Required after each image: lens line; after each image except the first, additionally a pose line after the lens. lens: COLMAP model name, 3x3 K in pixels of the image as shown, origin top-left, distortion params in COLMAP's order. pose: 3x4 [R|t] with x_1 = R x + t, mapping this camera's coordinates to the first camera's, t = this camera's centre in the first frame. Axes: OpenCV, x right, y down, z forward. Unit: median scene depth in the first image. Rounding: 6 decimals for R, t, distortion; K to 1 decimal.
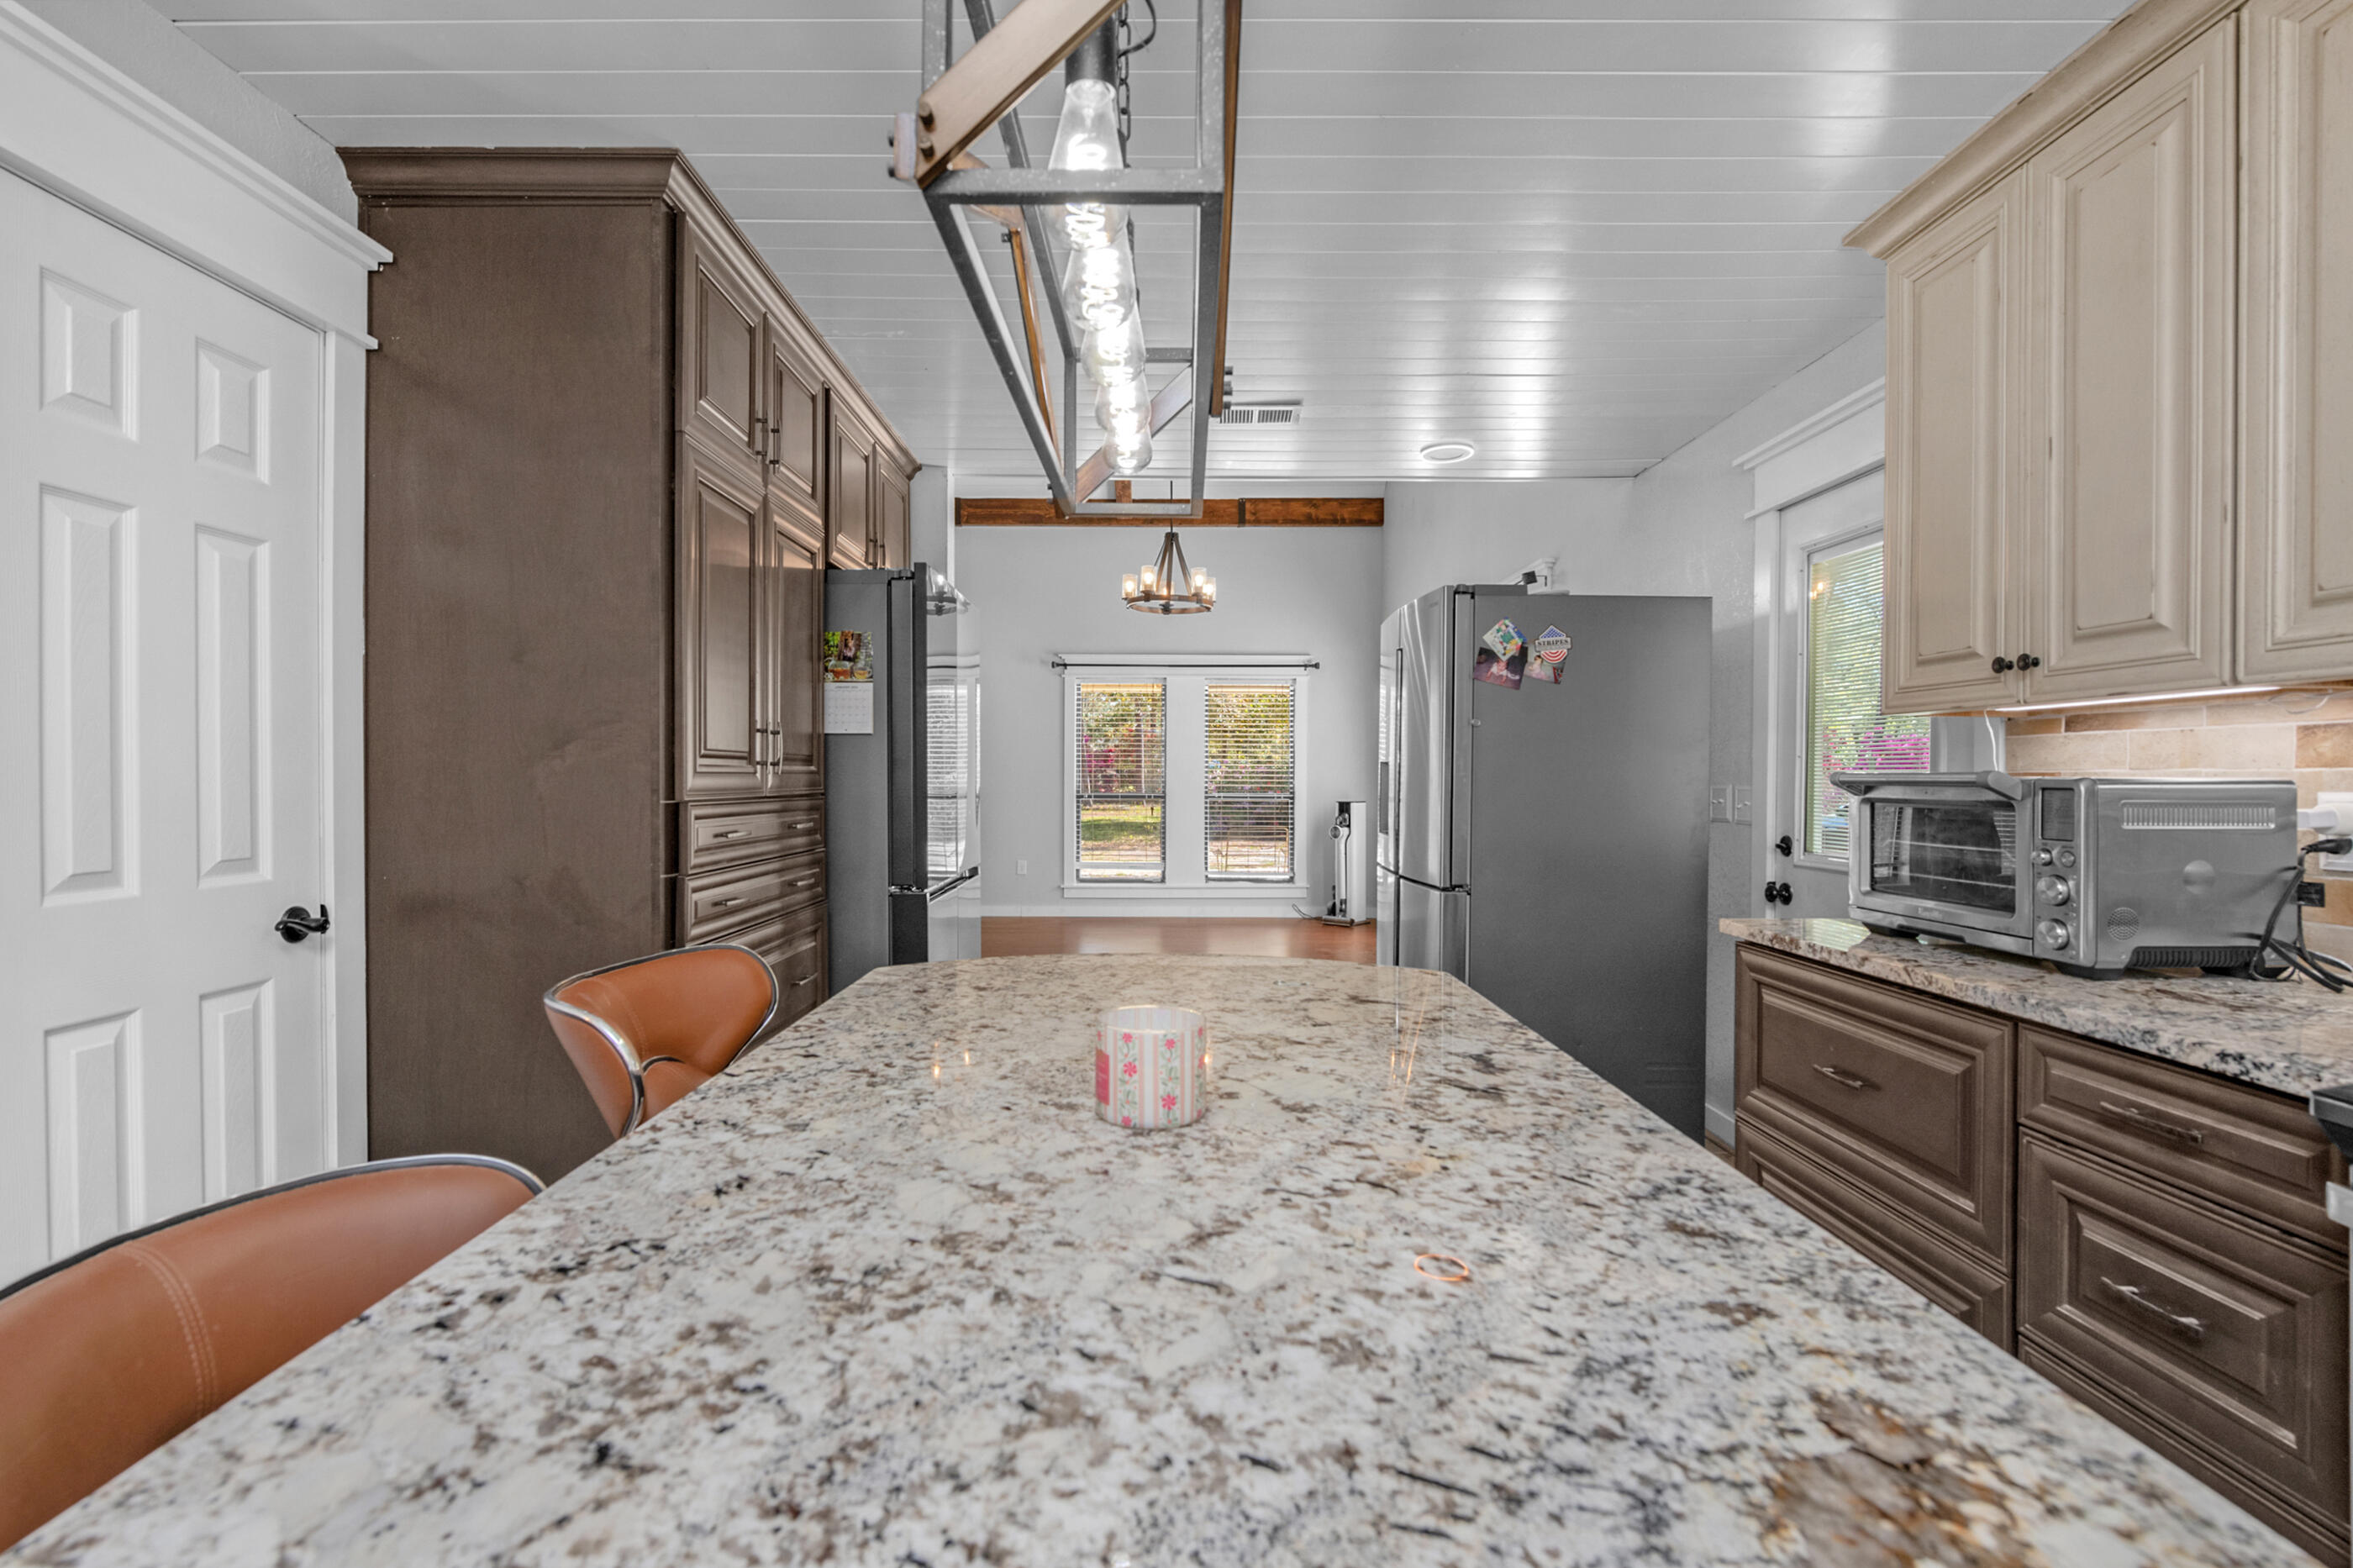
lens RADIAL K [[1097.3, 0, 1176.5], [0, 1097.3, 784.0], [0, 0, 1]] dist [-0.009908, -0.003499]
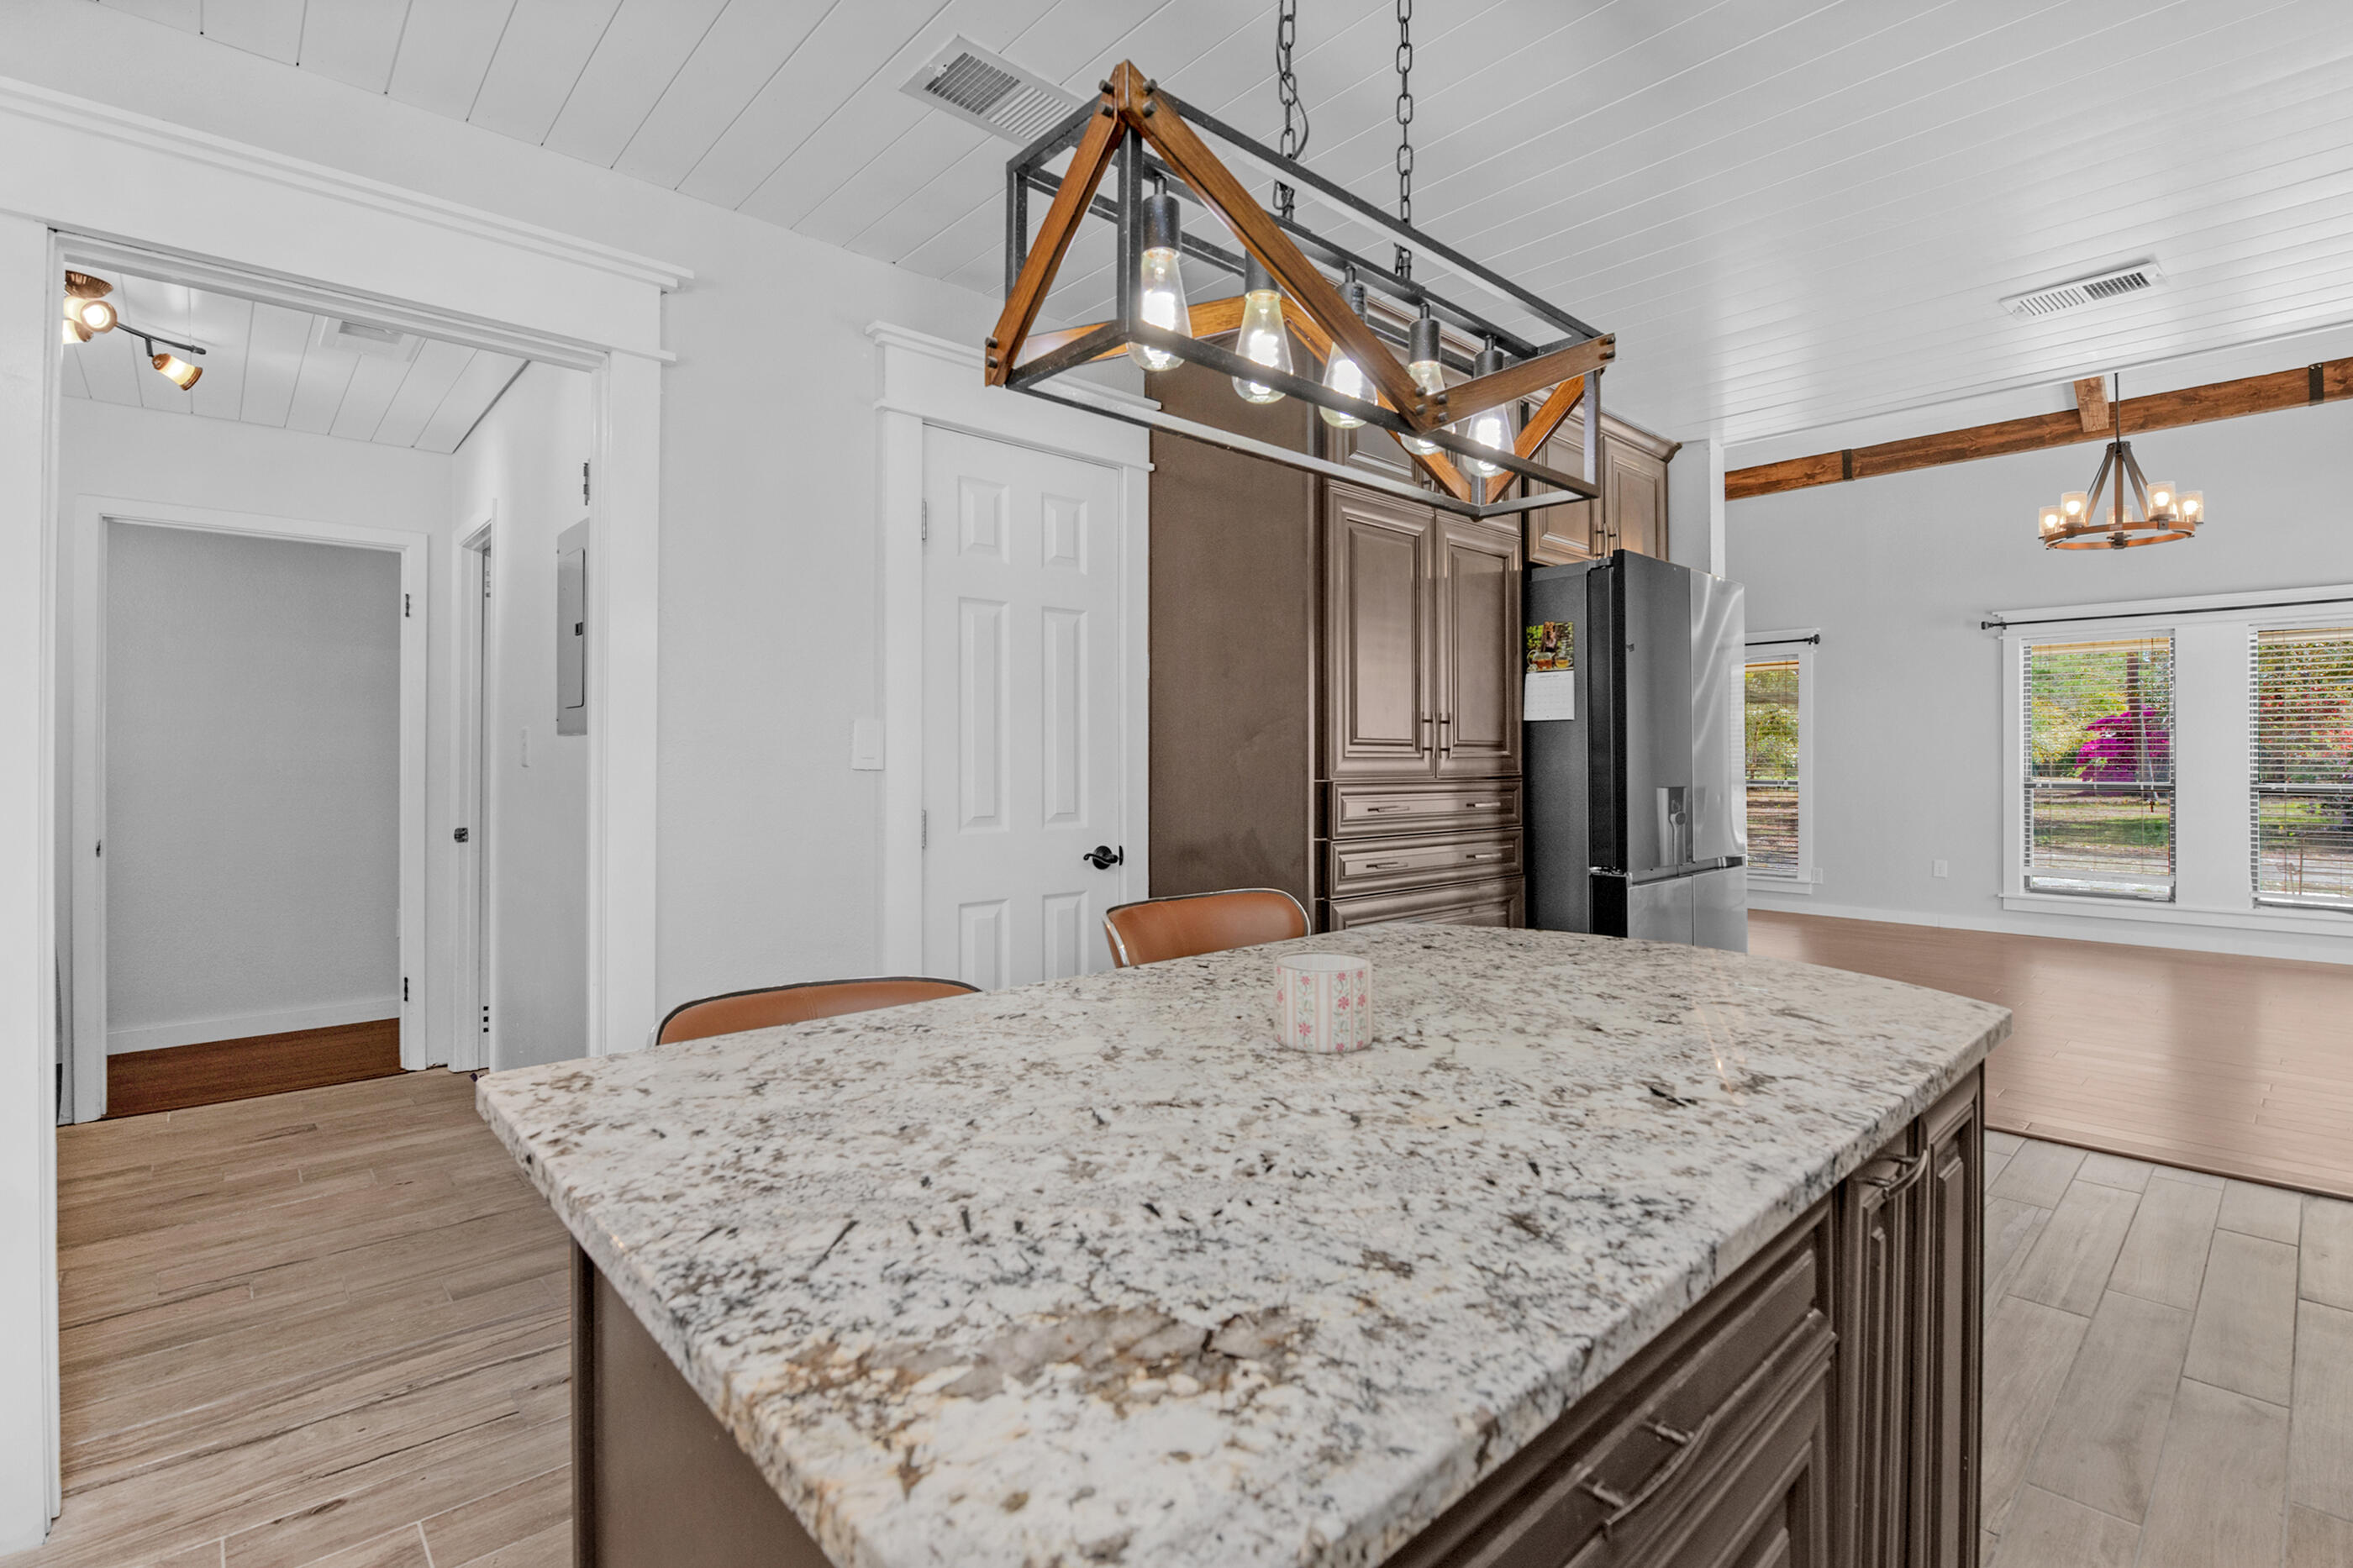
lens RADIAL K [[1076.4, 0, 1178.0], [0, 1076.4, 743.4], [0, 0, 1]] dist [-0.009810, -0.000683]
pose [[0.676301, -0.014684, -0.736479, 0.878996], [-0.003228, 0.999733, -0.022897, 0.006725], [0.736619, 0.017863, 0.676072, 0.113244]]
